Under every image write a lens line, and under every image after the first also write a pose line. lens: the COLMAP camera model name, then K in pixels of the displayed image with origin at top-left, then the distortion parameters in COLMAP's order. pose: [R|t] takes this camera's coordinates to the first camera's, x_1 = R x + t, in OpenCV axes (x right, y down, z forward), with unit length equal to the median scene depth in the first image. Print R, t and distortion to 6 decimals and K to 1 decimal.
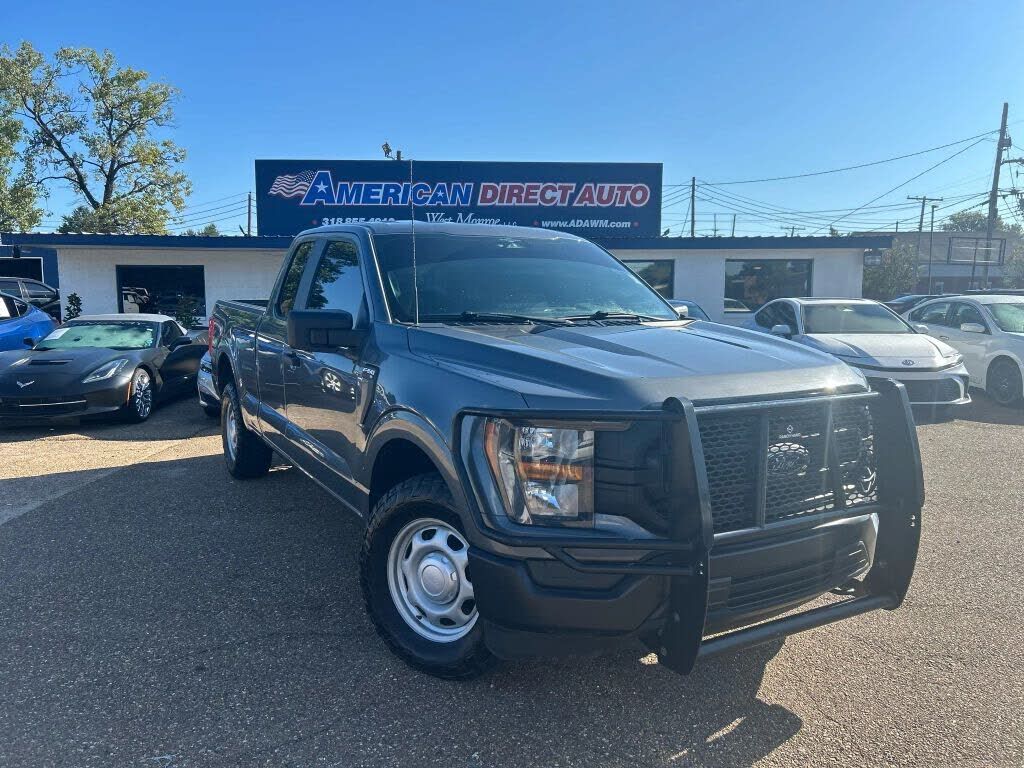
lens RADIAL K [[767.2, 0, 512.0], [0, 767.2, 384.0], [0, 0, 1]] dist [0.063682, -0.063197]
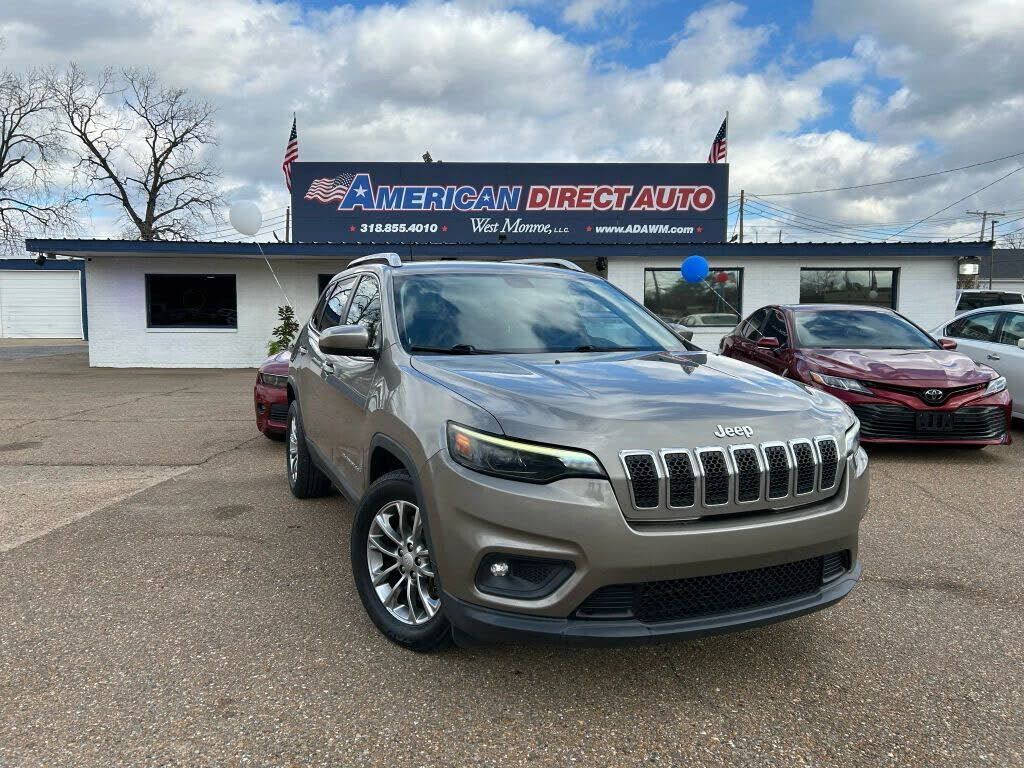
lens RADIAL K [[766.8, 0, 504.9], [0, 766.8, 381.8], [0, 0, 1]] dist [0.075223, -0.078500]
pose [[0.998611, 0.008953, -0.051915, -0.020303], [-0.010344, 0.999593, -0.026597, -0.000495], [0.051656, 0.027097, 0.998297, 0.078978]]
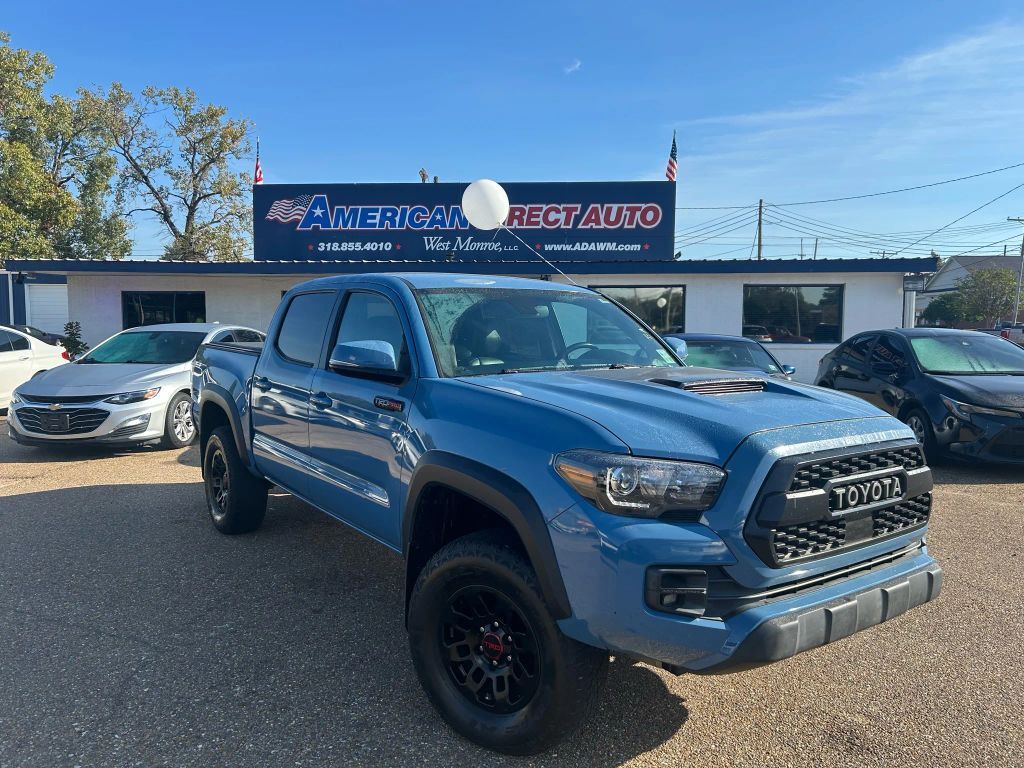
lens RADIAL K [[766.8, 0, 504.9], [0, 766.8, 381.8], [0, 0, 1]] dist [0.075223, -0.078500]
pose [[0.992913, 0.014040, -0.118012, 0.103891], [-0.018369, 0.999195, -0.035674, -0.009445], [0.117416, 0.037589, 0.992371, 0.067245]]
